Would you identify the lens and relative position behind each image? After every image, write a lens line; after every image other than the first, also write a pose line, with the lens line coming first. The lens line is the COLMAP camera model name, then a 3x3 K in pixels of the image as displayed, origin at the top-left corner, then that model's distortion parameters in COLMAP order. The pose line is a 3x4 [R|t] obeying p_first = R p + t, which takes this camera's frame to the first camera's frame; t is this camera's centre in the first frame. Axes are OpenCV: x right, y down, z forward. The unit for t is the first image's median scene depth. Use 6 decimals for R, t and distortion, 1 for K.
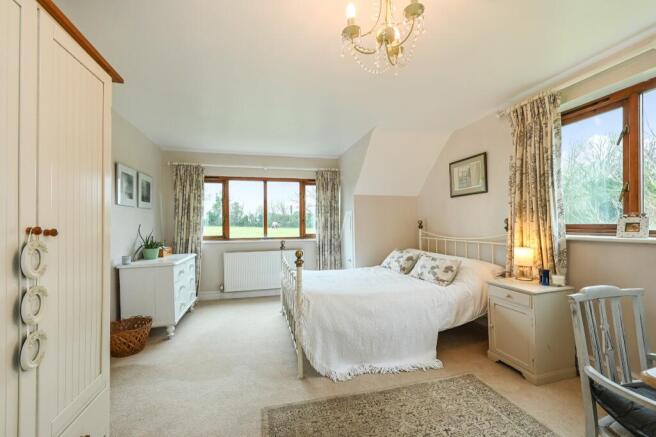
lens RADIAL K [[264.7, 0, 329.1], [0, 264.7, 220.4], [0, 0, 1]] dist [-0.000720, -0.000062]
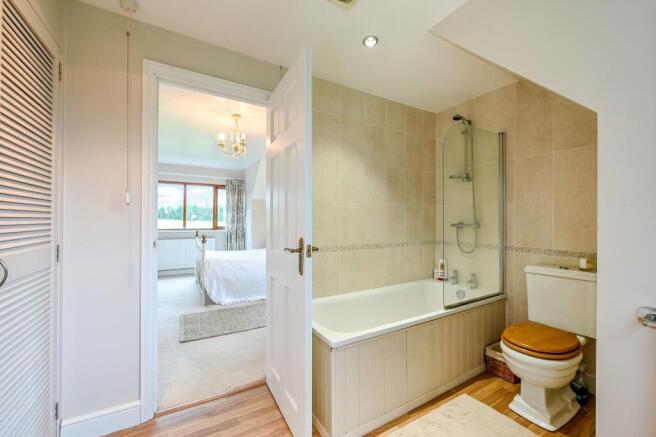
lens RADIAL K [[264.7, 0, 315.3], [0, 264.7, 217.5], [0, 0, 1]] dist [-0.000720, -0.000062]
pose [[0.975228, 0.025906, 0.219679, 0.099139], [-0.027931, 0.999591, 0.006118, -0.014076], [-0.219430, -0.012103, 0.975553, -0.404028]]
